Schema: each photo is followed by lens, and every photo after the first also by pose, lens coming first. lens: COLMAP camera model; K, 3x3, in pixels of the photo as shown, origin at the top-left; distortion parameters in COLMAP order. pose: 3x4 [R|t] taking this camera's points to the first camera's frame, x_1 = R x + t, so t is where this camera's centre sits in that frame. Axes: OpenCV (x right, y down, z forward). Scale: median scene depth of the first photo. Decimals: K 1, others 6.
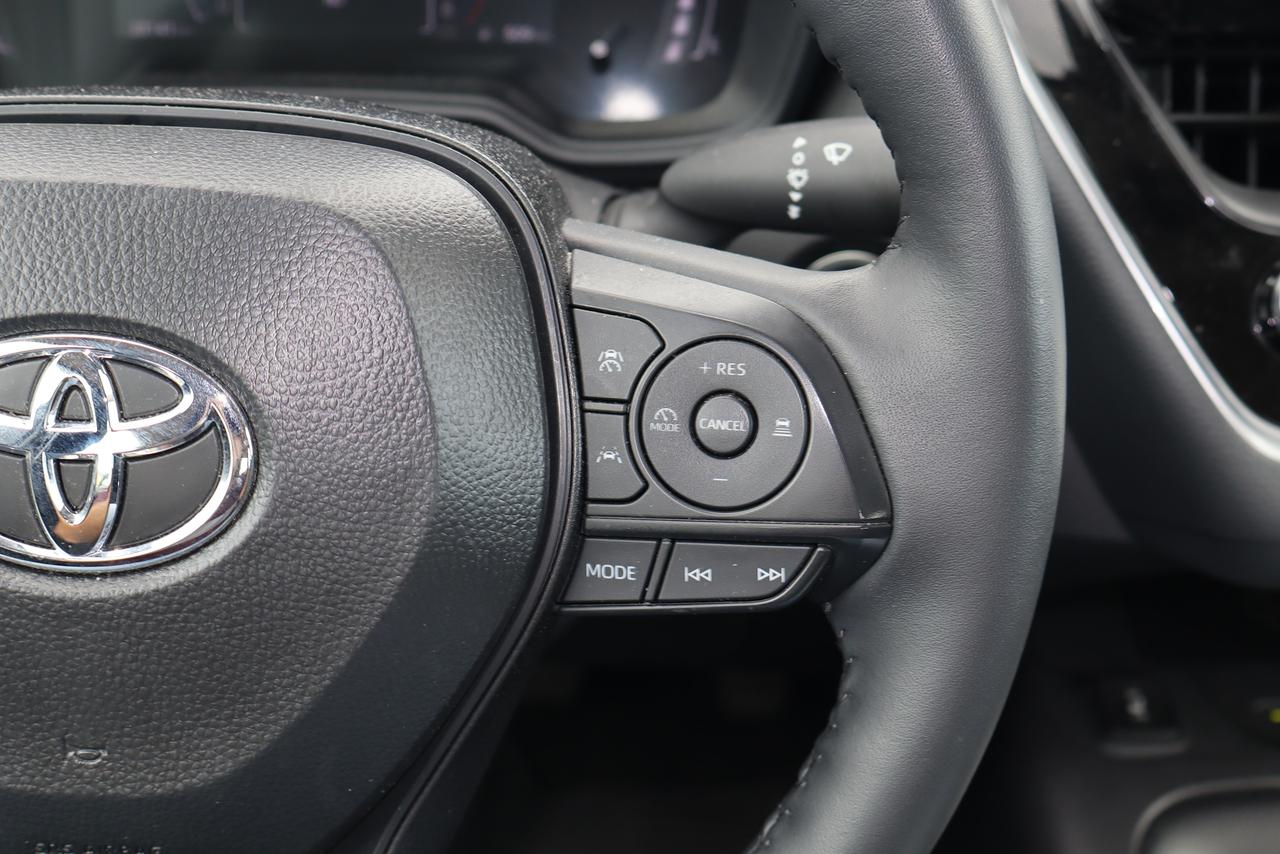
lens RADIAL K [[1635.0, 0, 671.6], [0, 1635.0, 434.7], [0, 0, 1]] dist [0.000782, 0.000000]
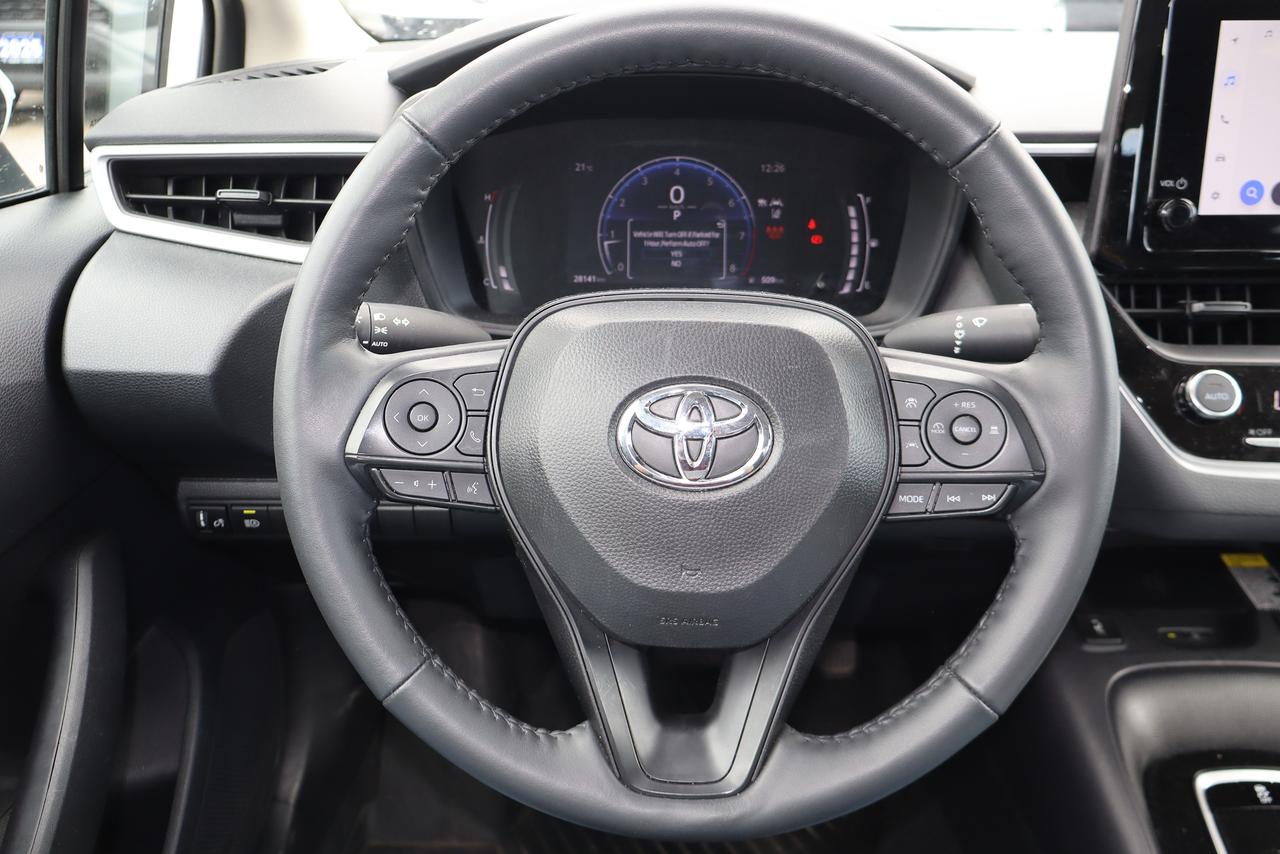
lens RADIAL K [[1047.3, 0, 643.0], [0, 1047.3, 441.0], [0, 0, 1]] dist [-0.009753, -0.026198]
pose [[0.999410, -0.003207, -0.034207, -0.356100], [-0.000979, 0.992573, -0.121649, 0.181439], [0.034343, 0.121610, 0.991984, -0.424965]]
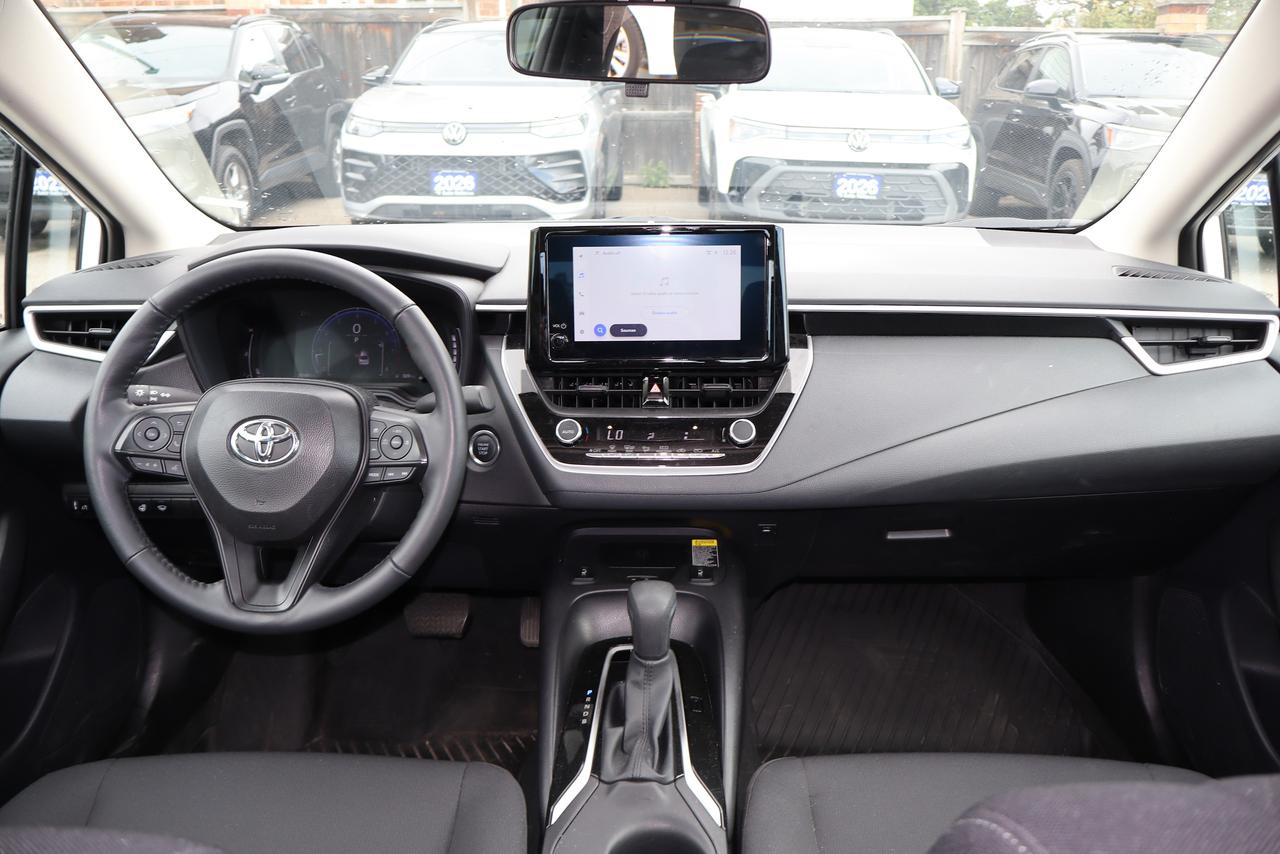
lens RADIAL K [[1047.3, 0, 632.3], [0, 1047.3, 419.5], [0, 0, 1]] dist [-0.009753, -0.026198]
pose [[0.998579, -0.006642, -0.052877, 0.891371], [-0.006218, 0.970905, -0.239385, 0.665721], [0.052928, 0.239374, 0.969484, -1.980248]]
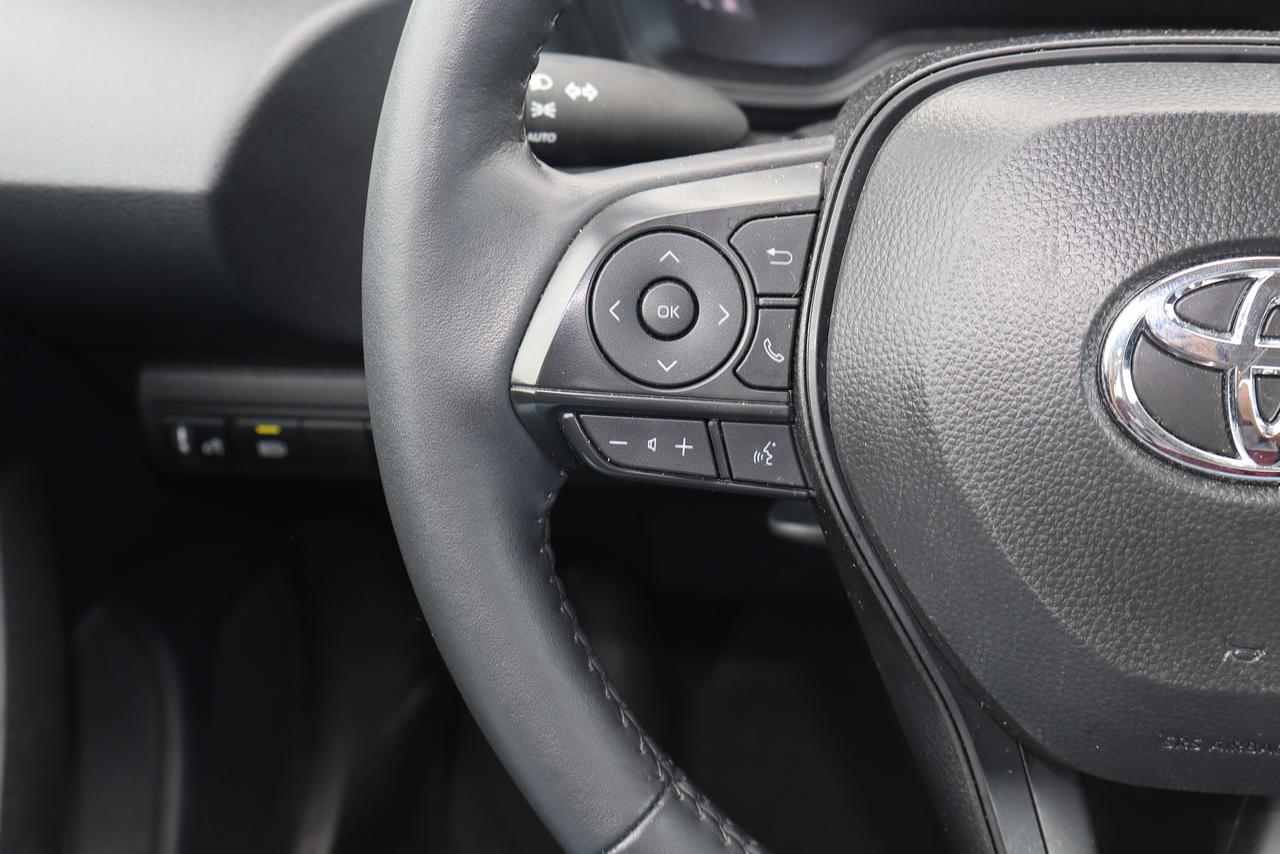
lens RADIAL K [[1635.0, 0, 638.7], [0, 1635.0, 438.5], [0, 0, 1]] dist [0.000782, 0.000000]
pose [[0.992389, 0.020009, -0.121507, -0.592330], [-0.018486, 0.999736, 0.013643, 0.045764], [0.121748, -0.011293, 0.992497, -0.096897]]
